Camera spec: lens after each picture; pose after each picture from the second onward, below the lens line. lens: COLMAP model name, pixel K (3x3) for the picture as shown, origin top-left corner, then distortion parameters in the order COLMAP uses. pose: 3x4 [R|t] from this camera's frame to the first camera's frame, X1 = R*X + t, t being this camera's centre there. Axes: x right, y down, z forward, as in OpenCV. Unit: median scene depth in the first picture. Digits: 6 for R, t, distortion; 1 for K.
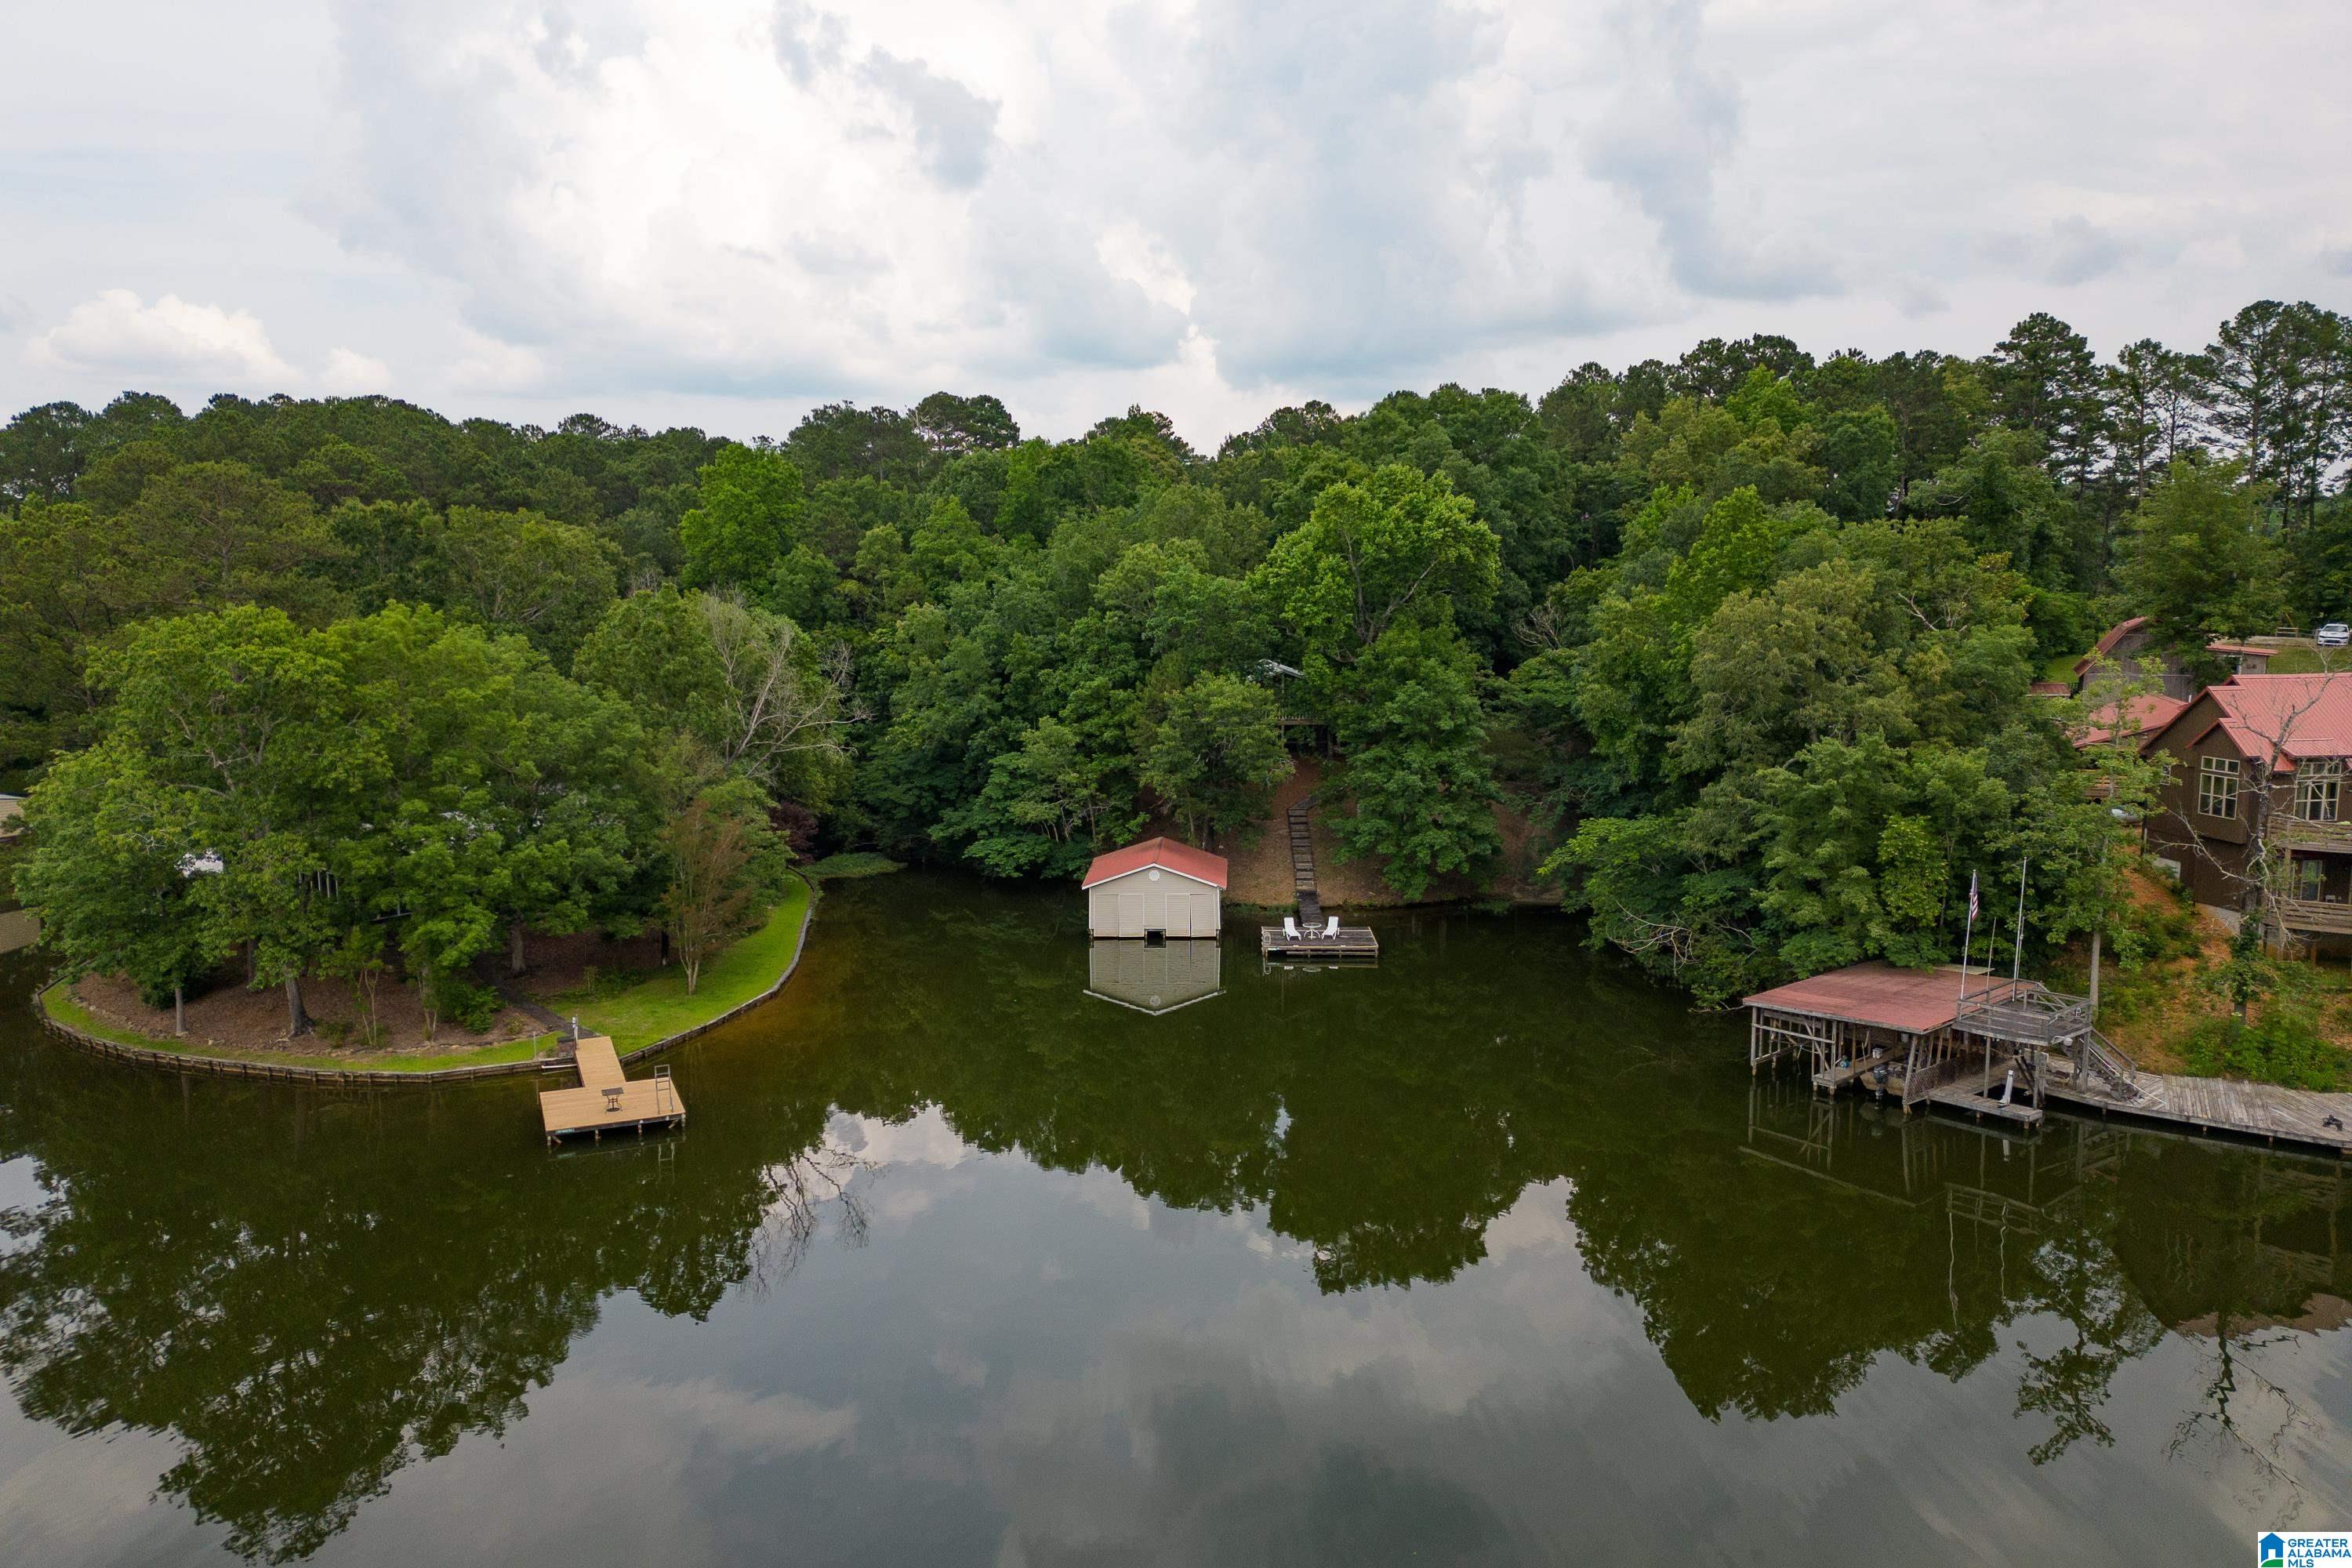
lens RADIAL K [[1657.0, 0, 1164.7], [0, 1657.0, 872.5], [0, 0, 1]] dist [0.074193, -0.073527]
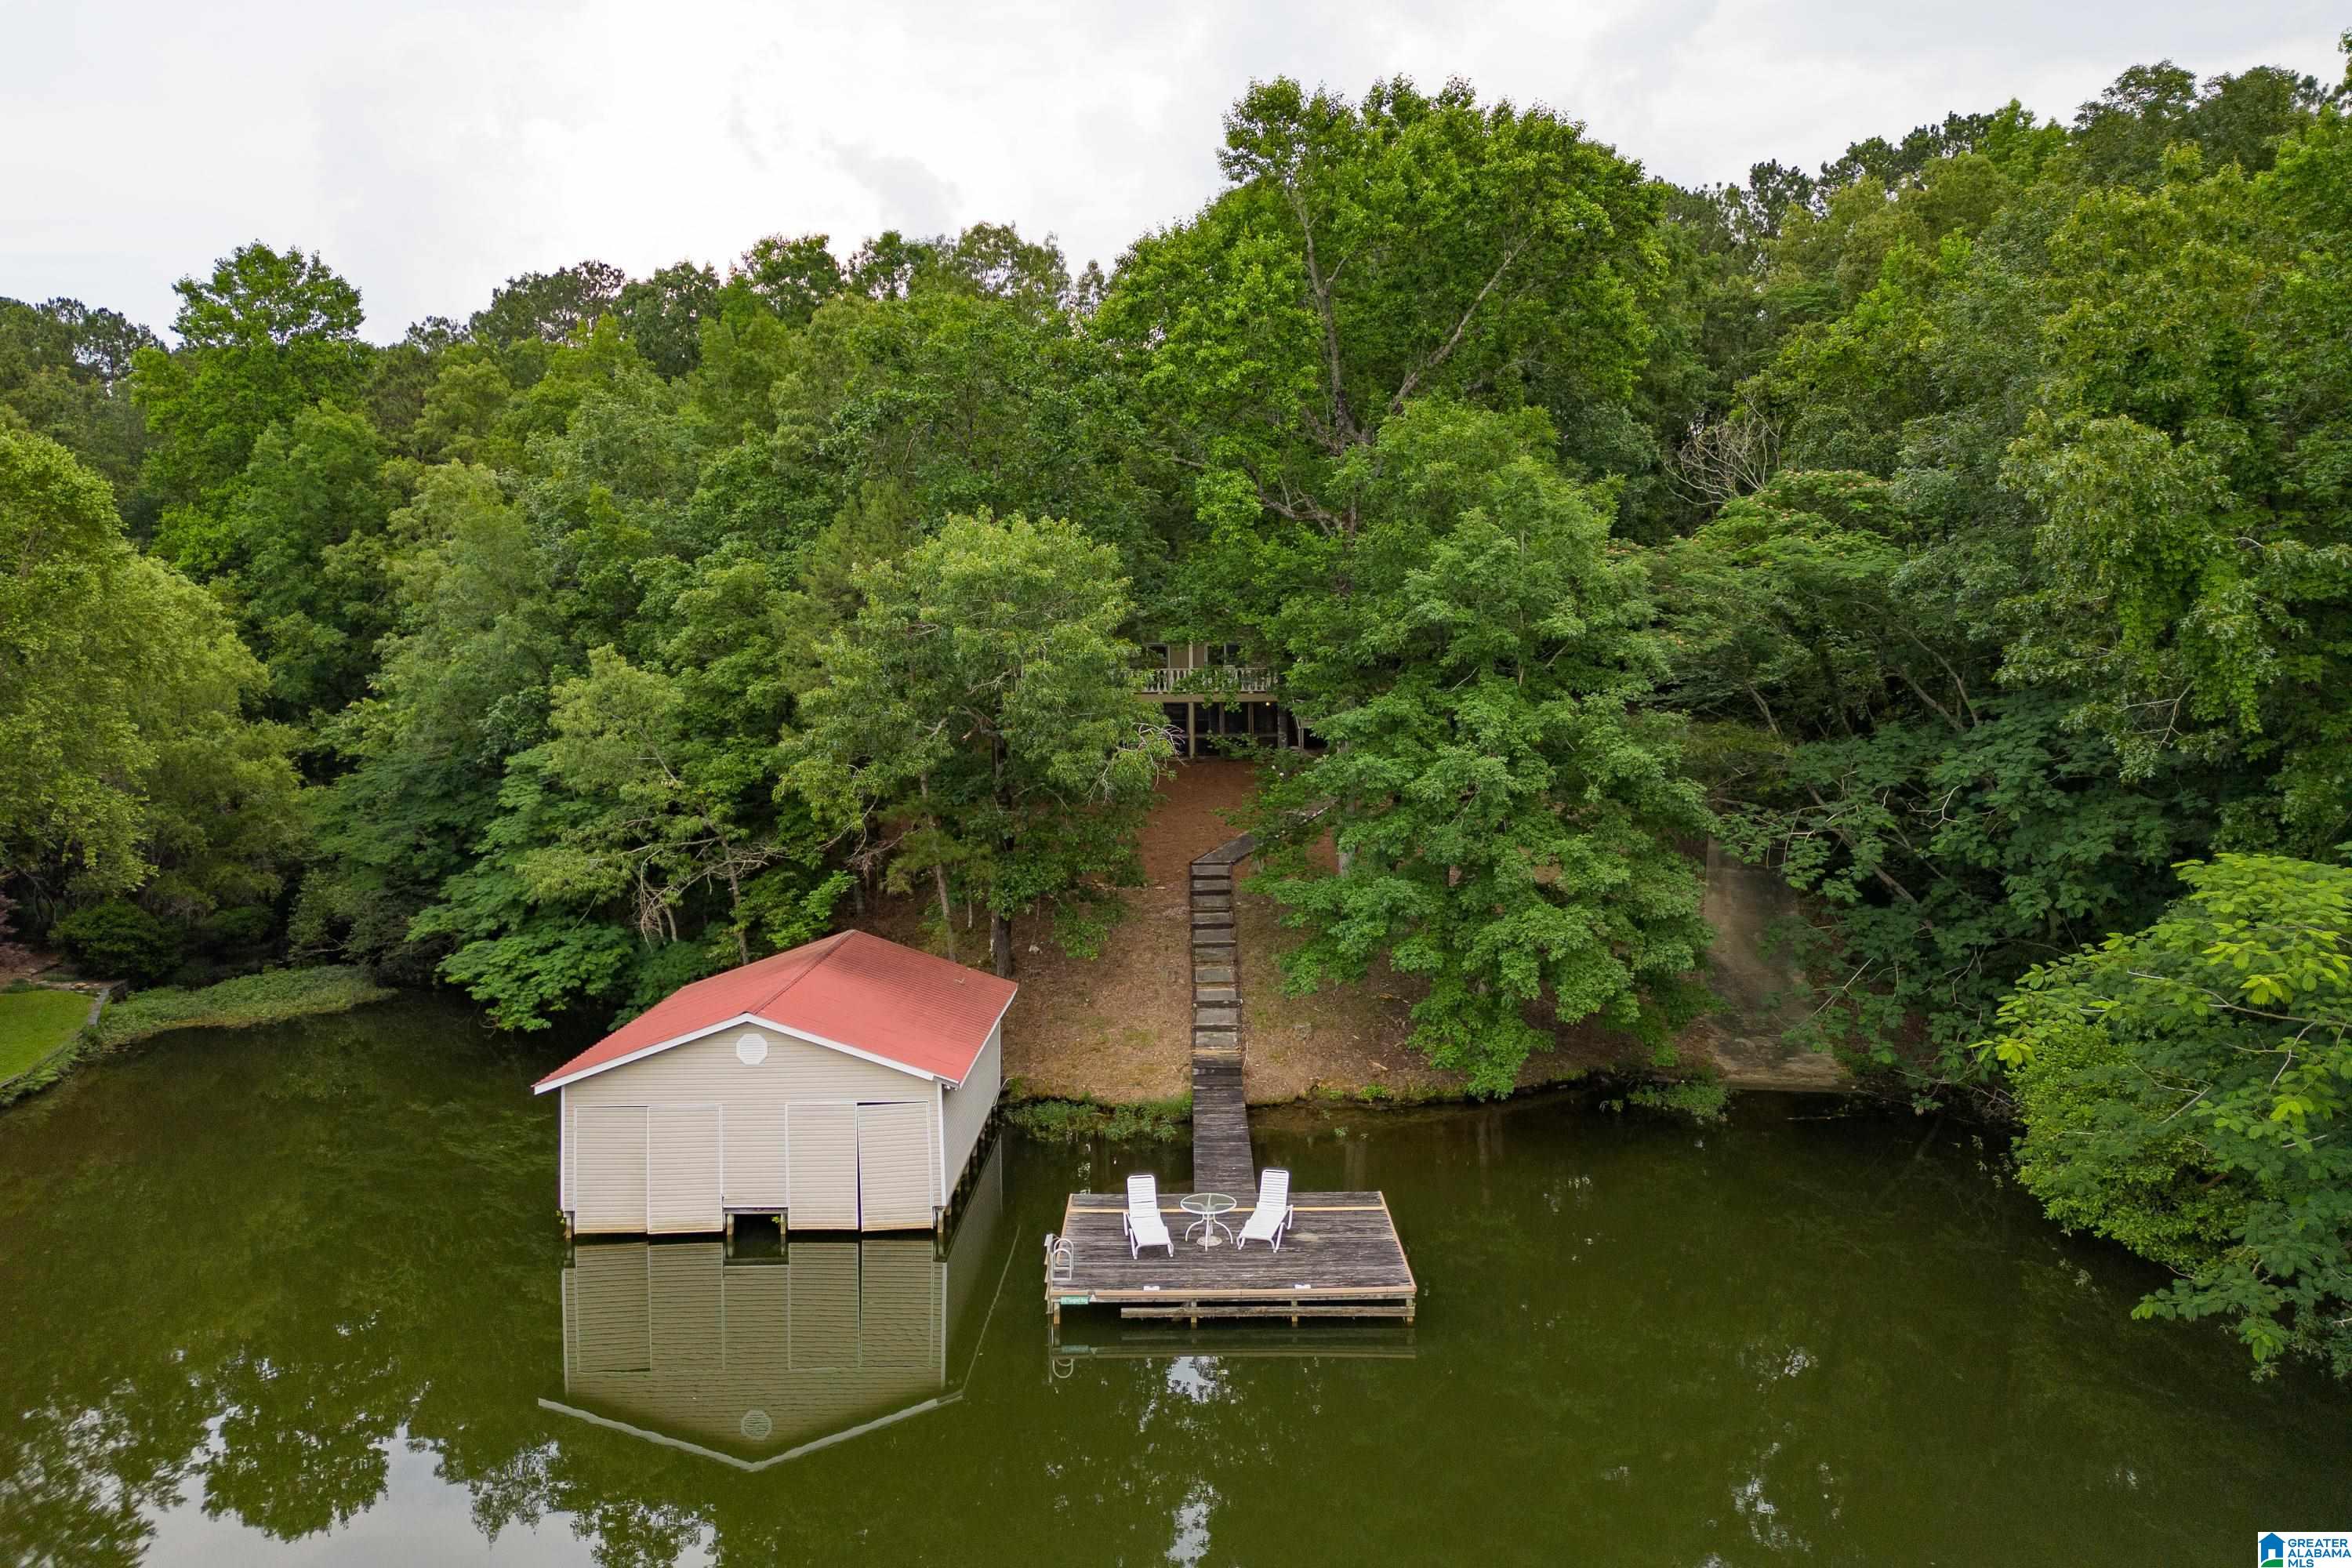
lens RADIAL K [[1640.1, 0, 1248.9], [0, 1640.1, 716.8], [0, 0, 1]] dist [0.074676, -0.001057]
pose [[0.998049, -0.002295, 0.062394, 0.071895], [0.011050, 0.990041, -0.140346, -0.016158], [-0.061451, 0.140762, 0.988135, 0.623081]]
